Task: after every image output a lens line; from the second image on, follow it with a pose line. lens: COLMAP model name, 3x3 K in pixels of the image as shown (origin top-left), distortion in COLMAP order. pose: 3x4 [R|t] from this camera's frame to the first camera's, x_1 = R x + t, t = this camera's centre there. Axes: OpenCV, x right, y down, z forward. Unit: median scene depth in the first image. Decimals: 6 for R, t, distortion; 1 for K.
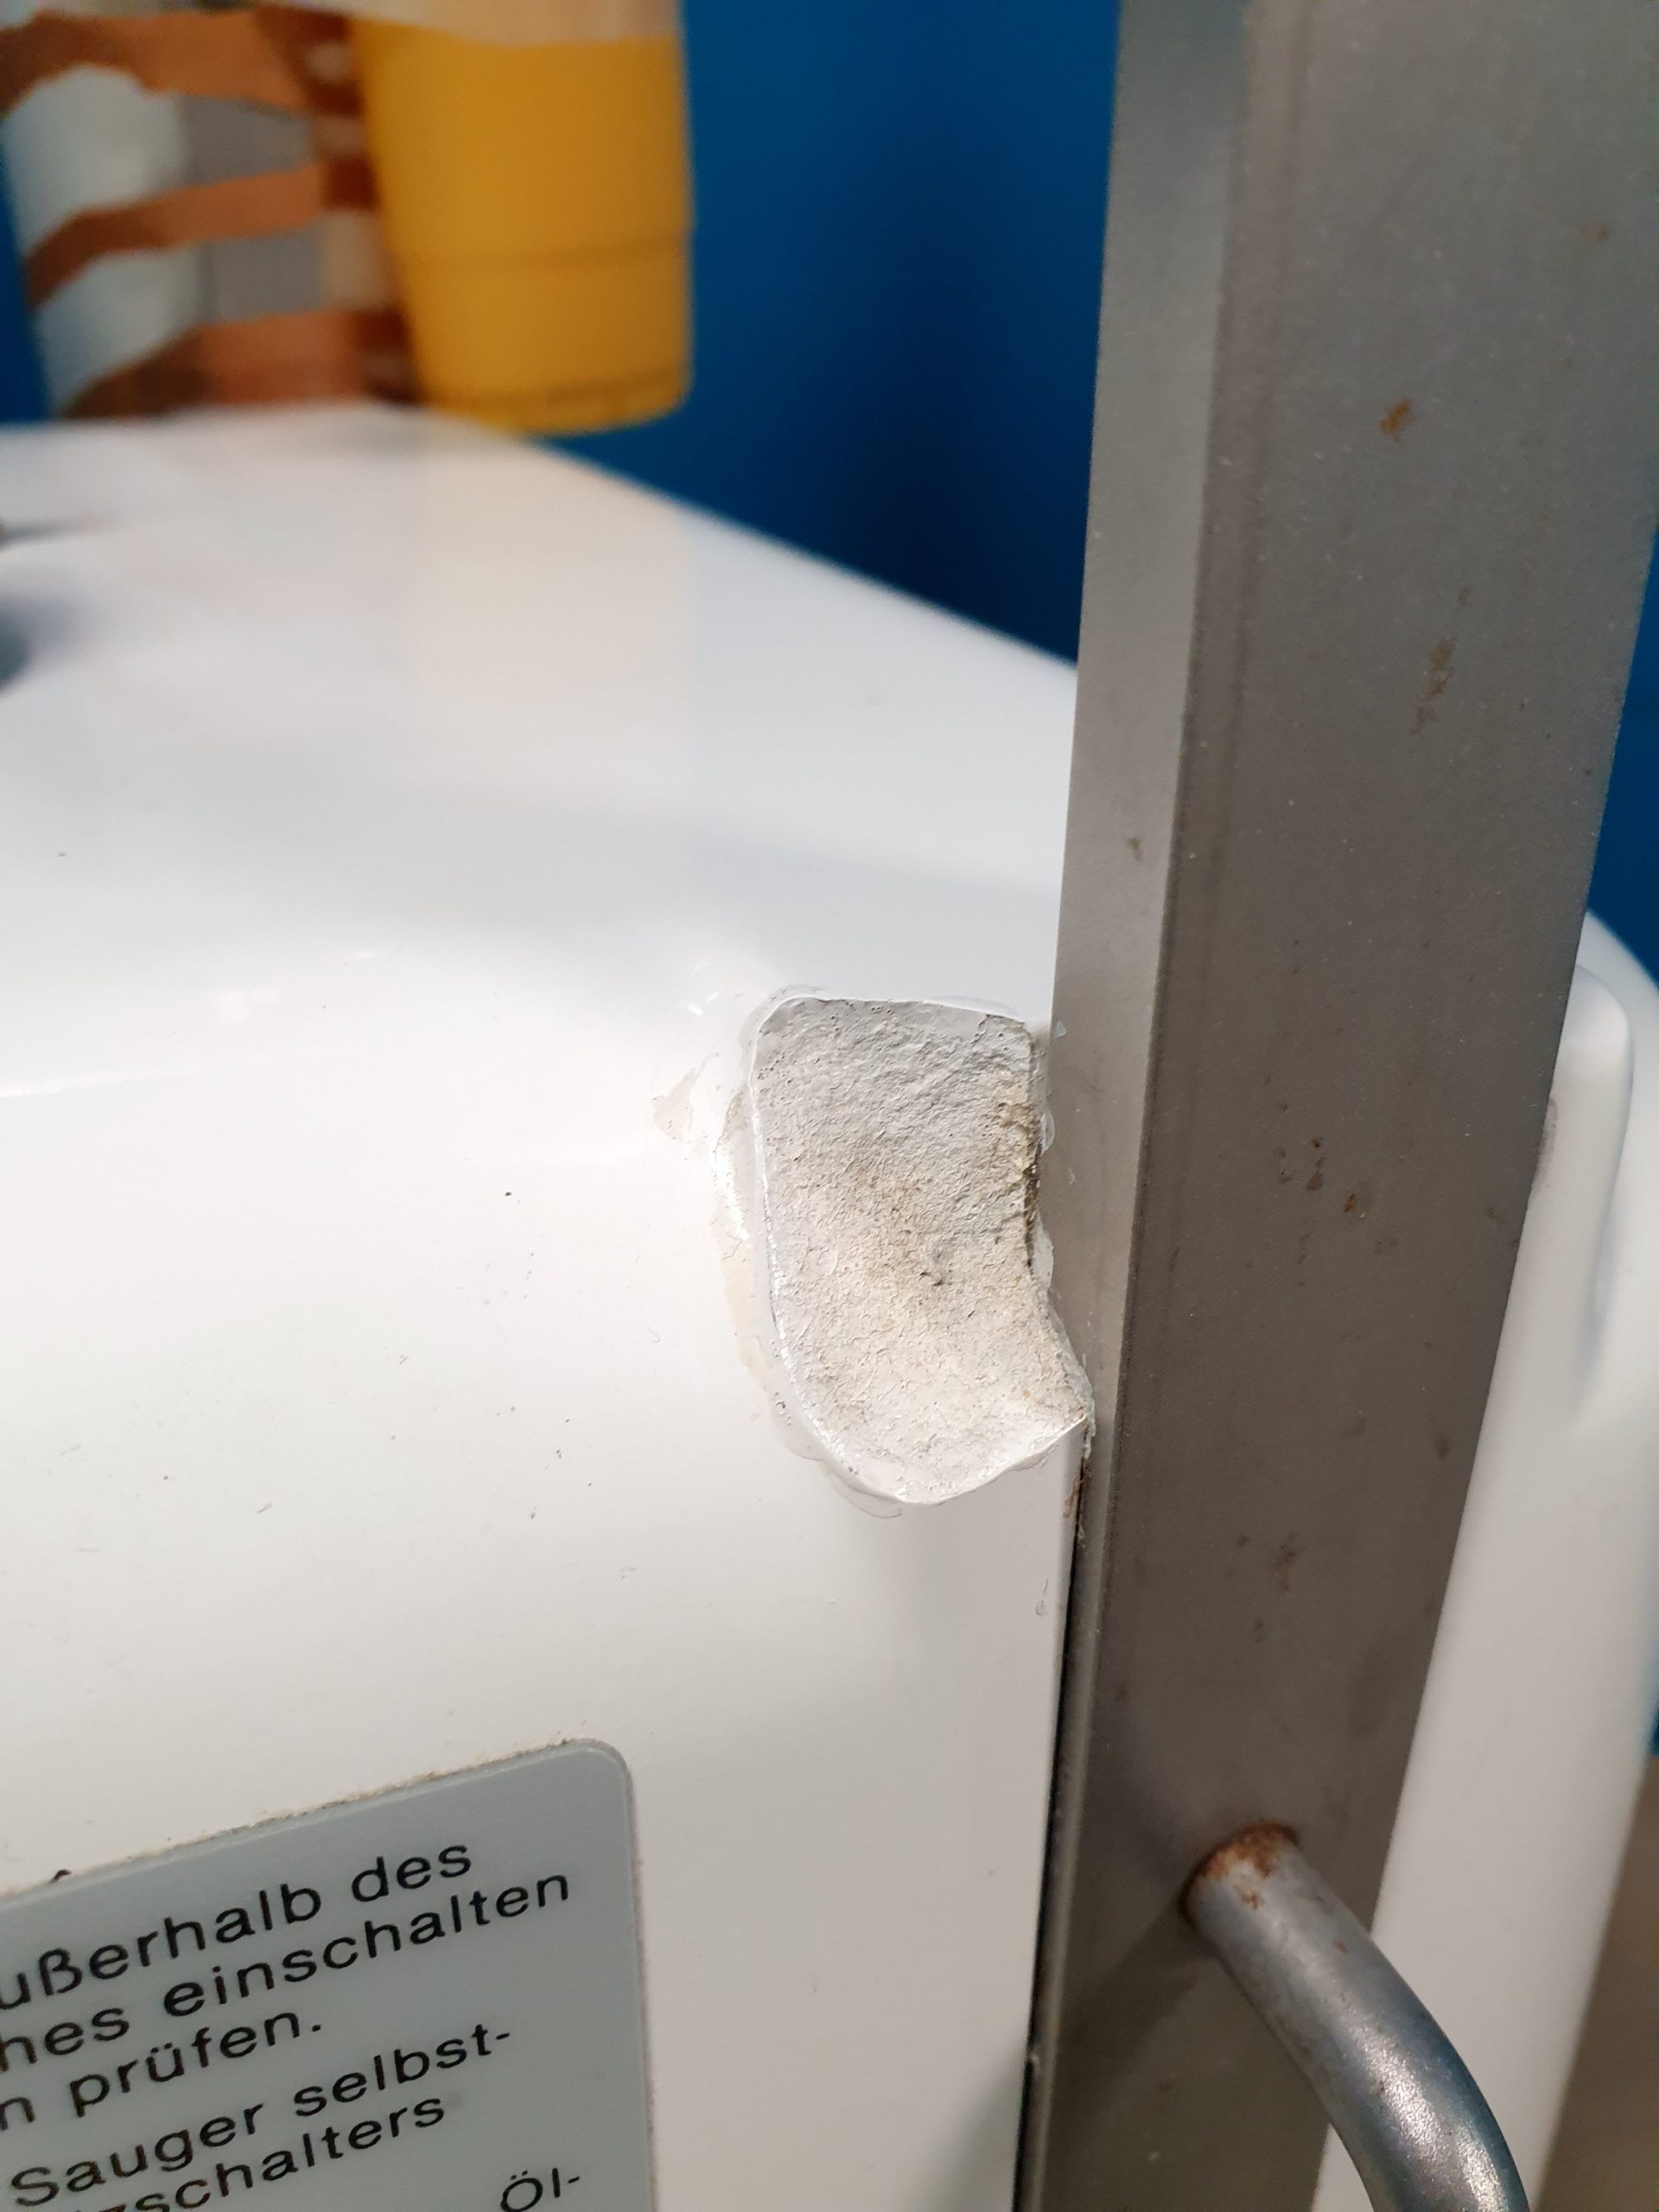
lens RADIAL K [[1674.8, 0, 829.5], [0, 1674.8, 1106.0], [0, 0, 1]] dist [0.030708, -0.044708]
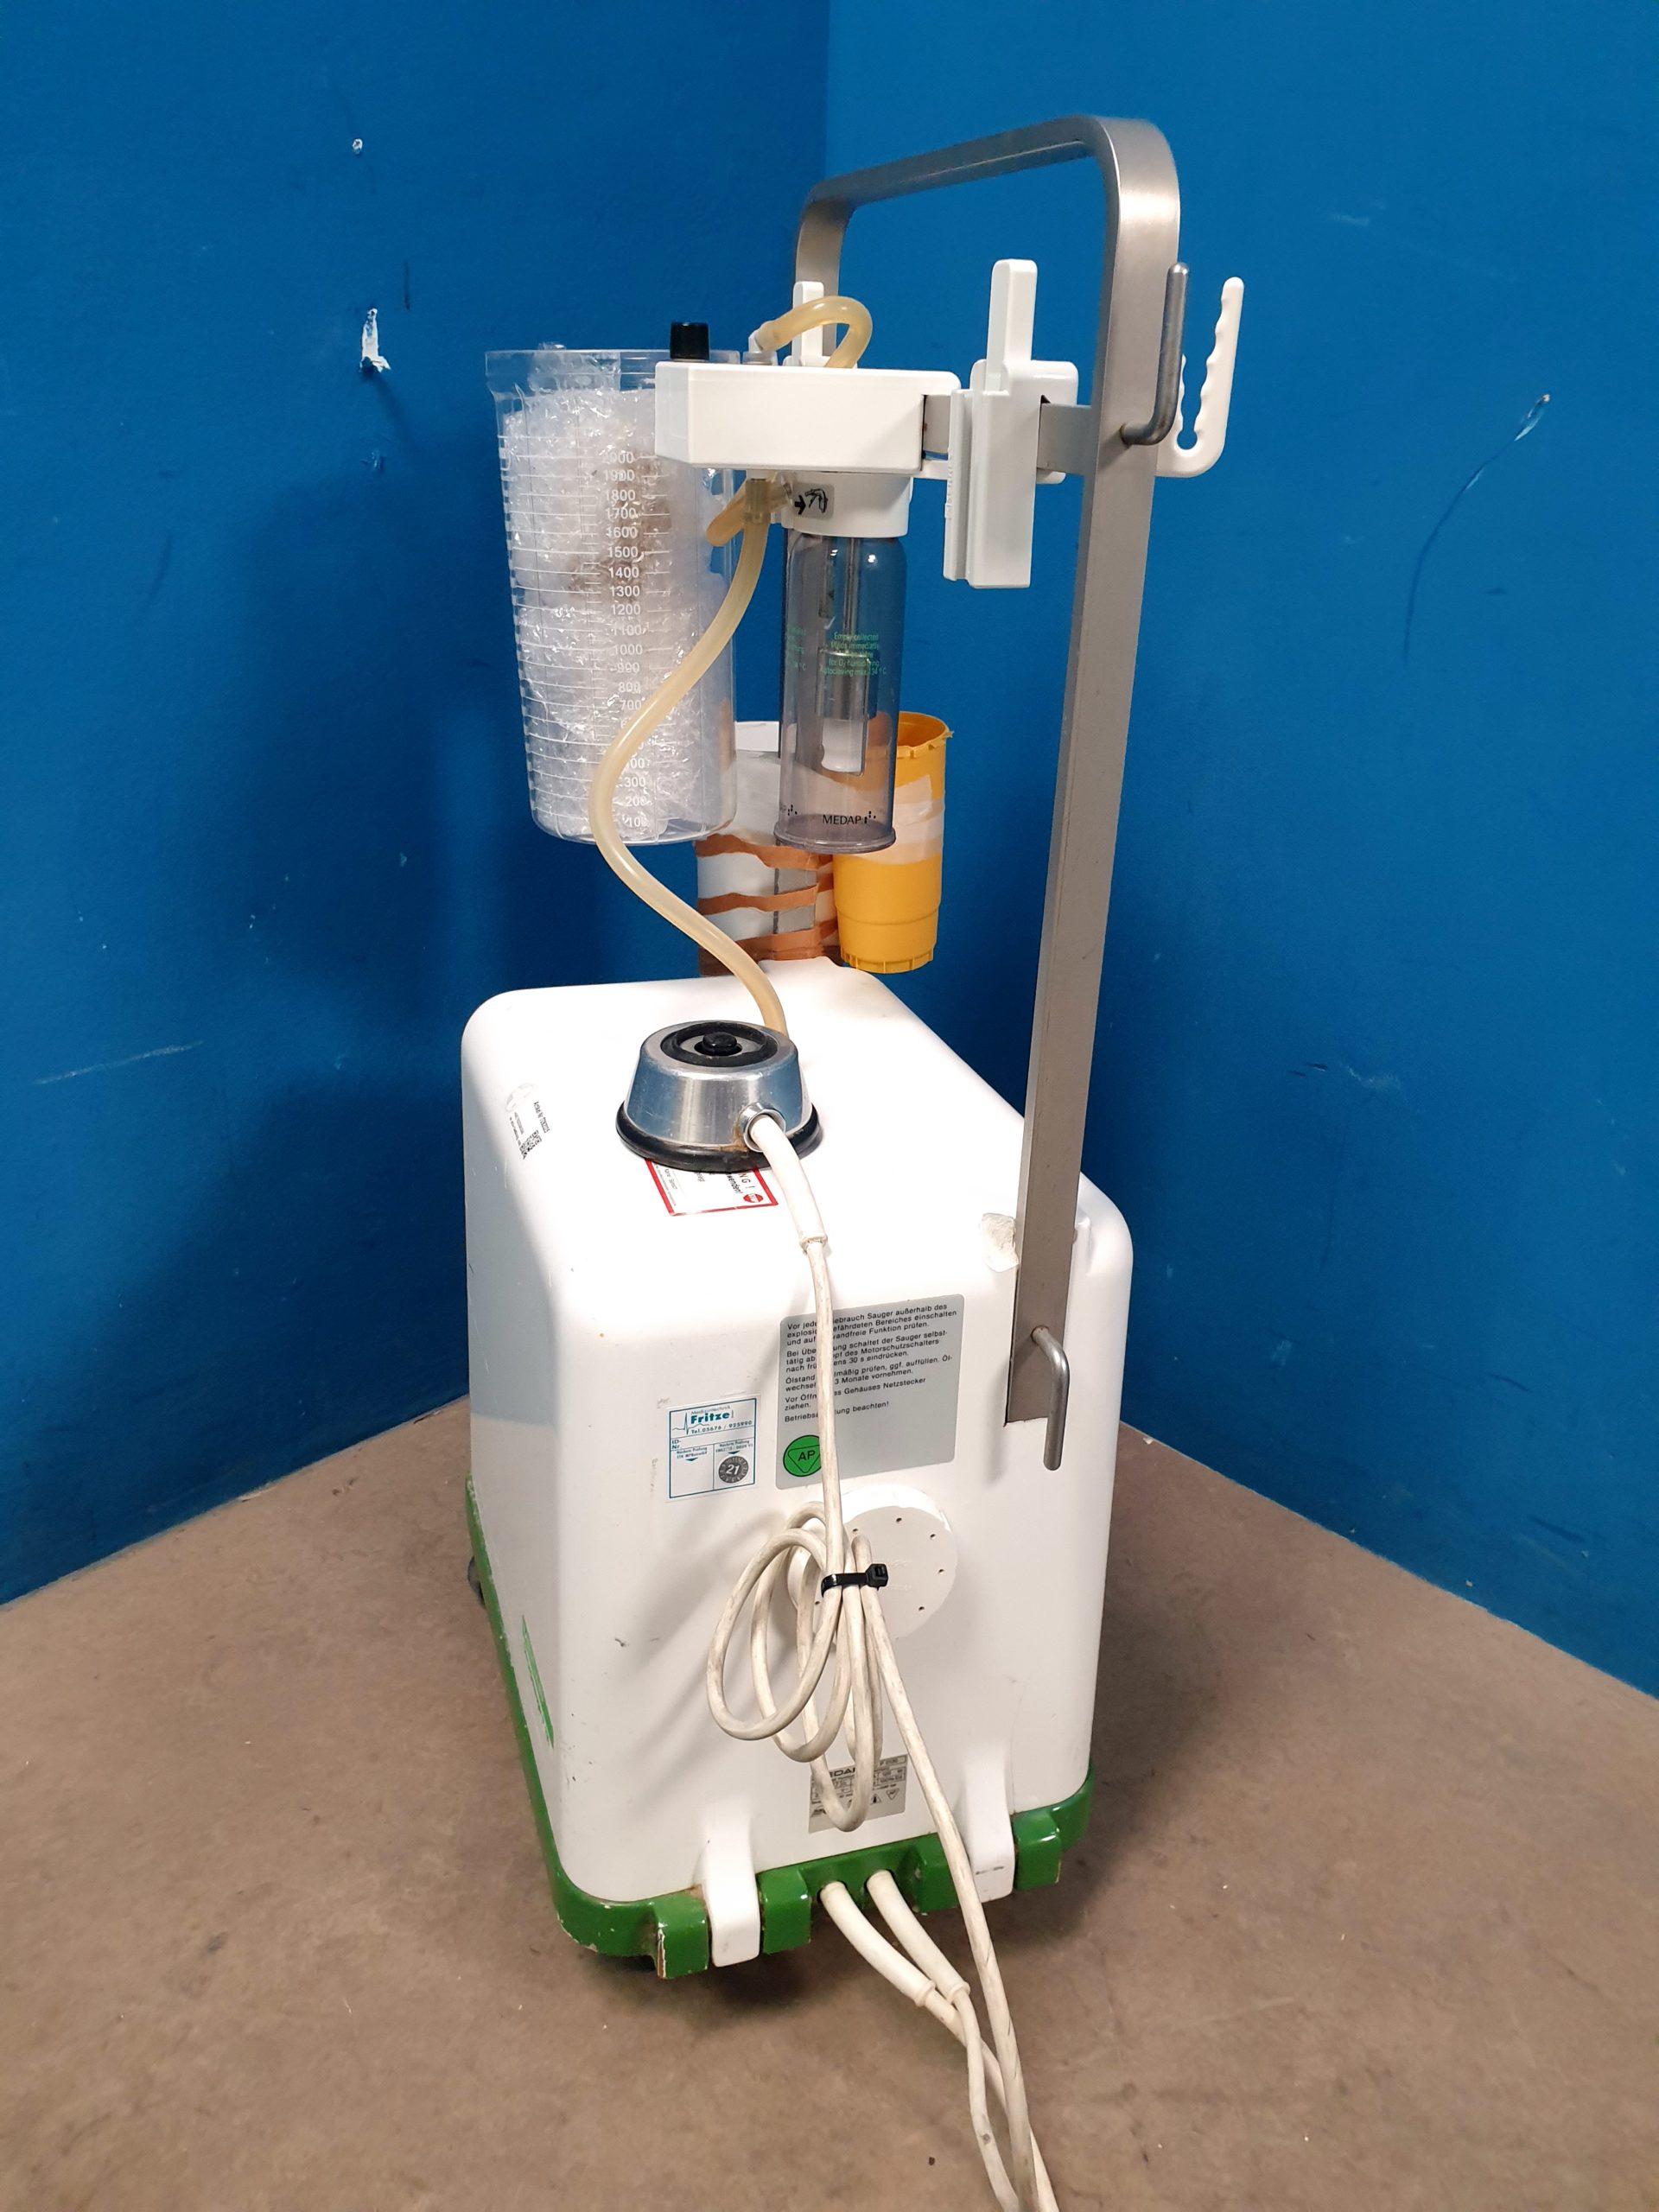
lens RADIAL K [[1677.3, 0, 794.1], [0, 1677.3, 1074.1], [0, 0, 1]] dist [0.023086, -0.032798]
pose [[0.995014, 0.051252, -0.085554, -0.302744], [-0.056318, 0.996733, -0.057887, -0.221031], [0.082308, 0.062417, 0.994650, -7.656170]]
